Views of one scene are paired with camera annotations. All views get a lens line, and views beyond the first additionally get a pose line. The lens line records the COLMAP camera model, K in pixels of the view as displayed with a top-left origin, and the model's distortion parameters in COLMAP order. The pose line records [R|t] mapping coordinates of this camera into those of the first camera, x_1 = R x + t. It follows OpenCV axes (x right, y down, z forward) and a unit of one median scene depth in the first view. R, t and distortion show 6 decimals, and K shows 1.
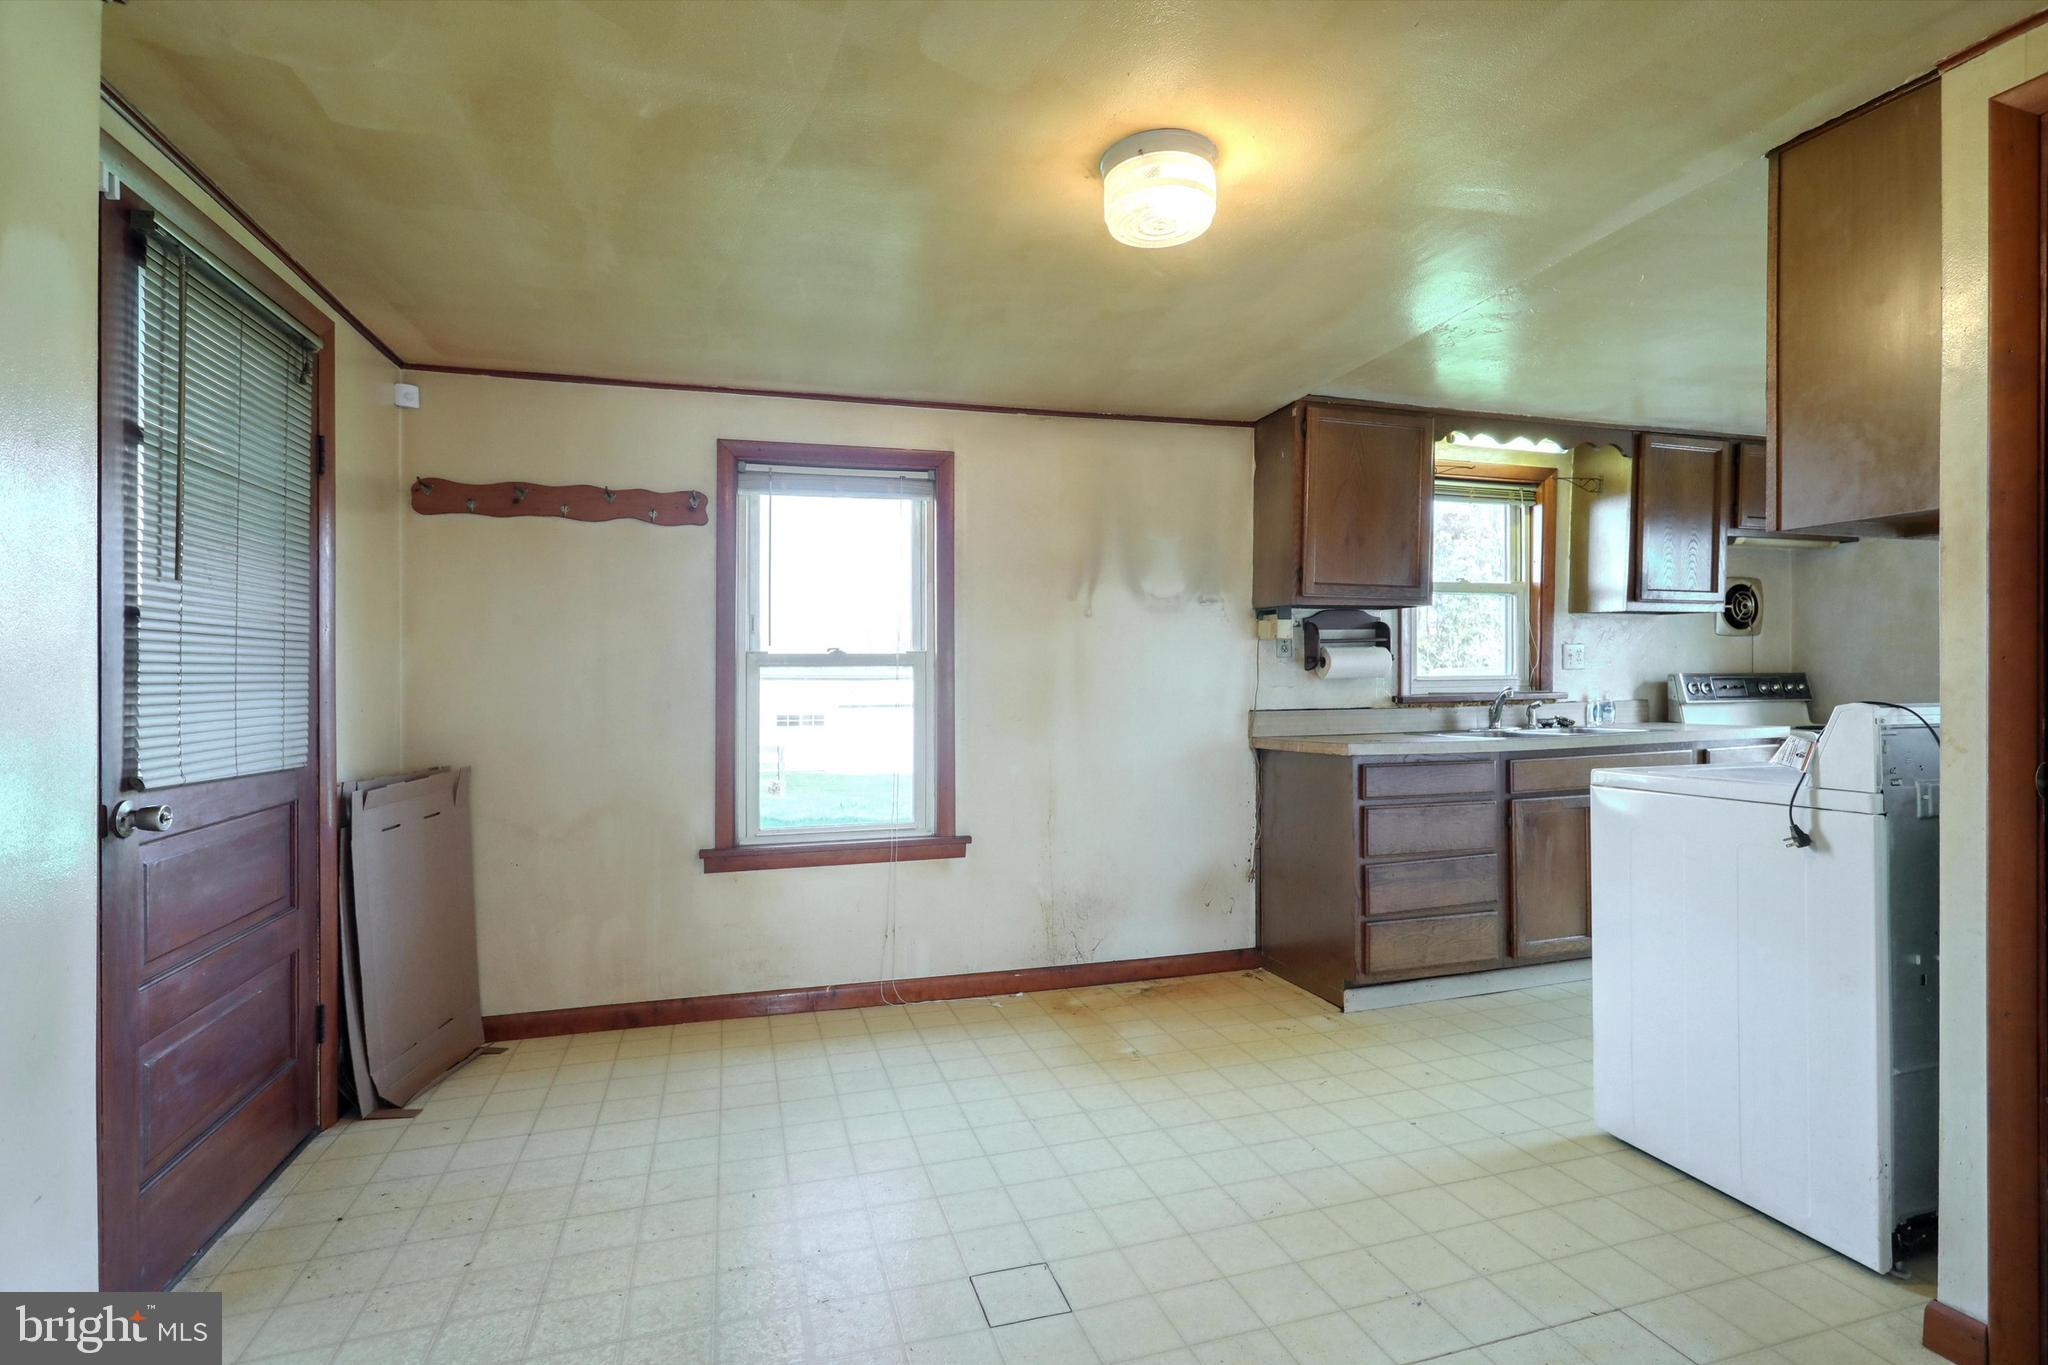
lens RADIAL K [[964.8, 0, 1024.0], [0, 964.8, 682.5], [0, 0, 1]] dist [0.008090, 0.000924]
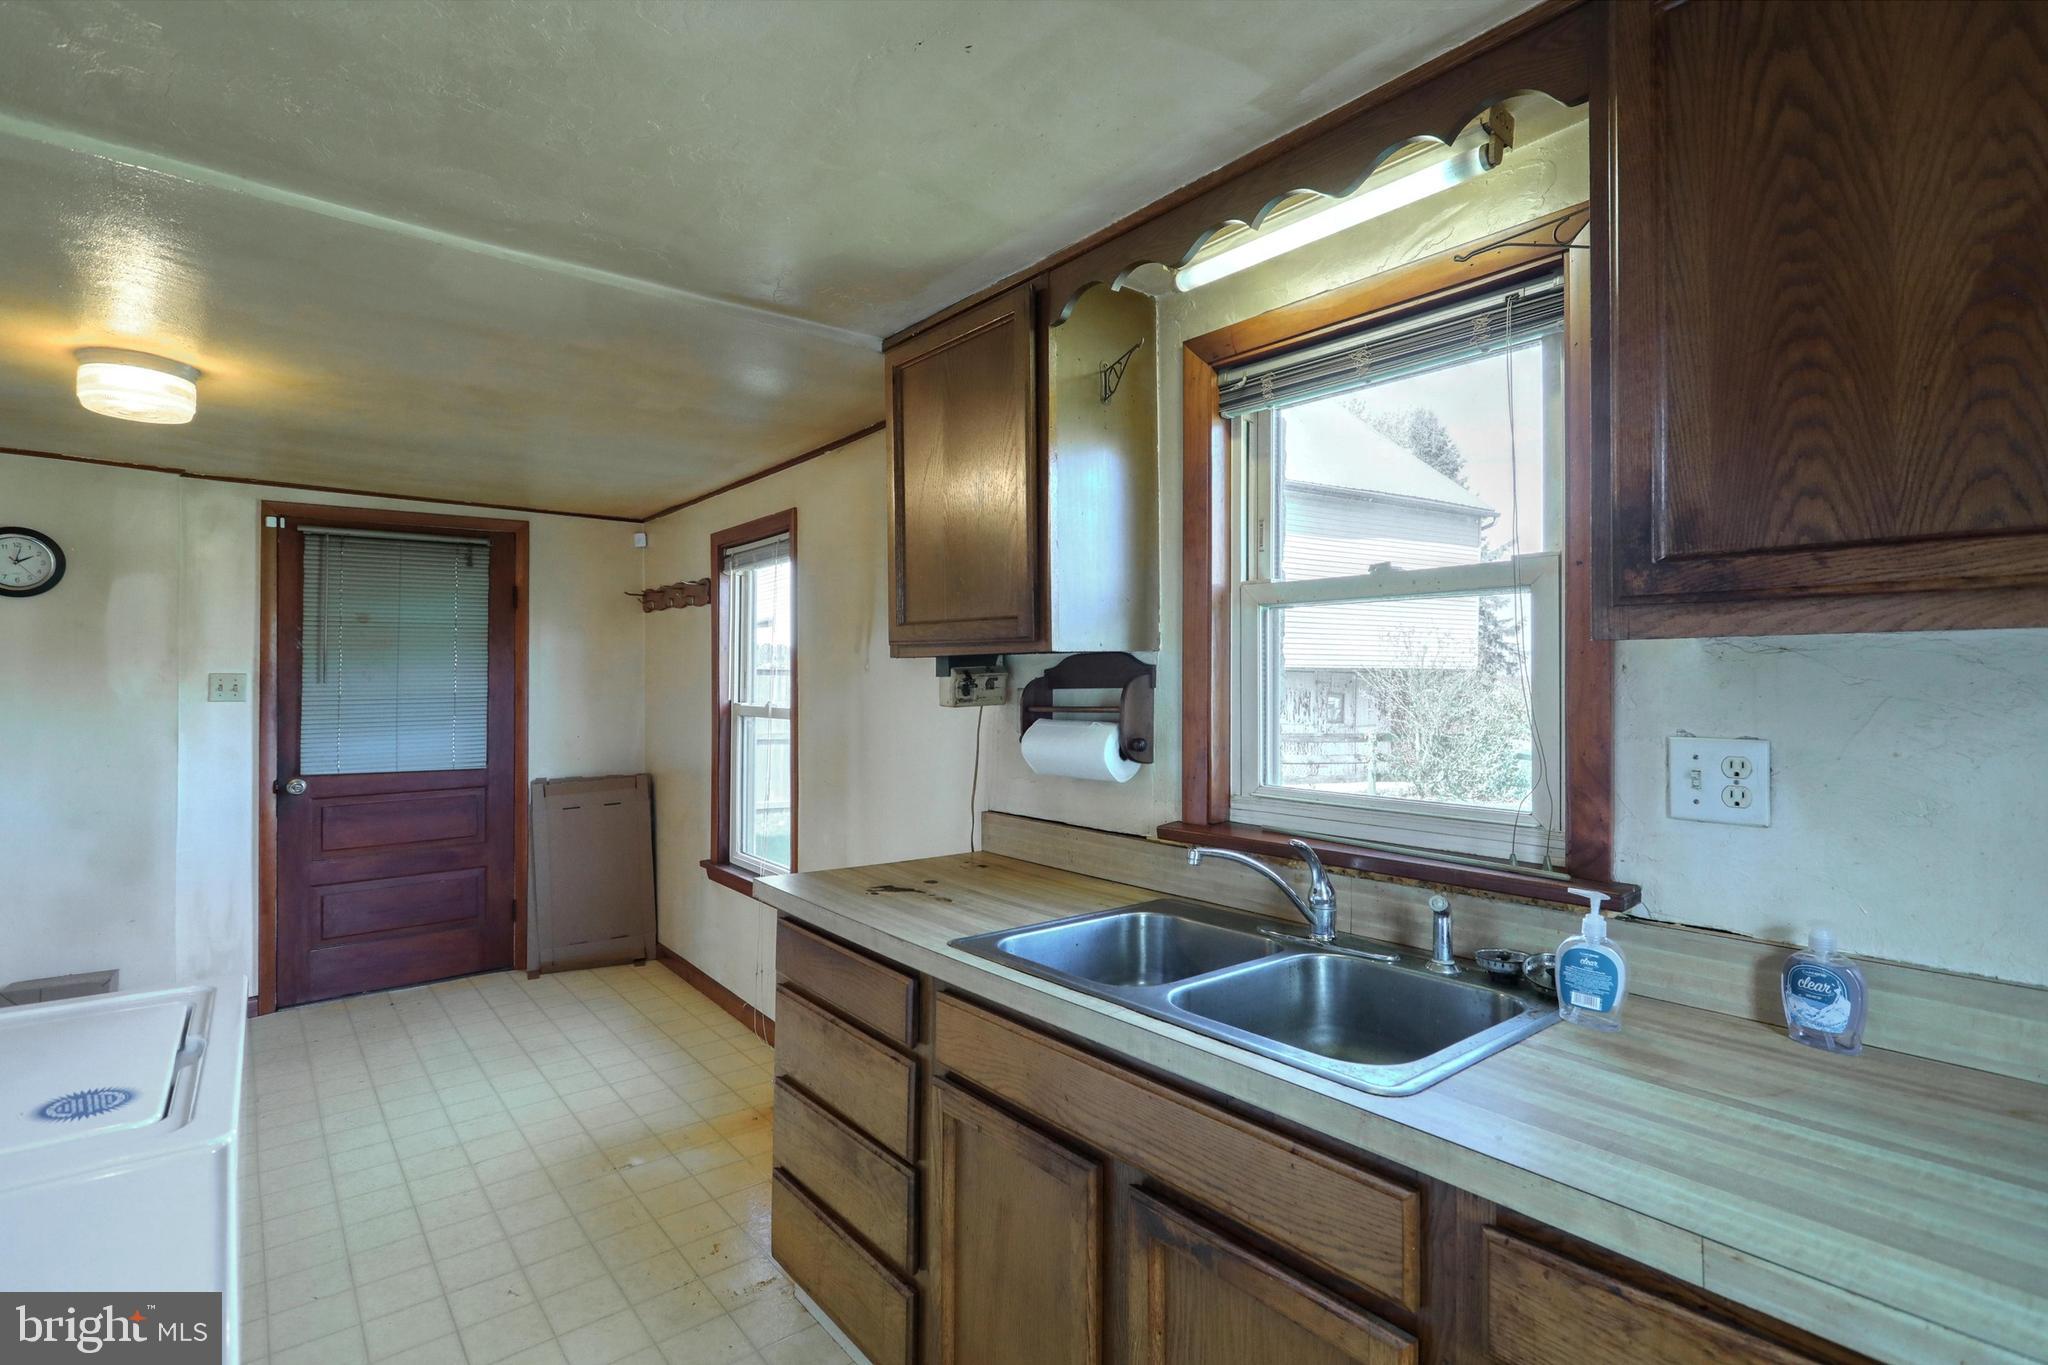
lens RADIAL K [[964.8, 0, 1024.0], [0, 964.8, 682.5], [0, 0, 1]] dist [0.008090, 0.000924]
pose [[0.383813, 0.013694, -0.923309, 1.099290], [-0.004425, 0.999906, 0.012990, -0.086695], [0.923400, -0.000900, 0.383837, 0.998434]]
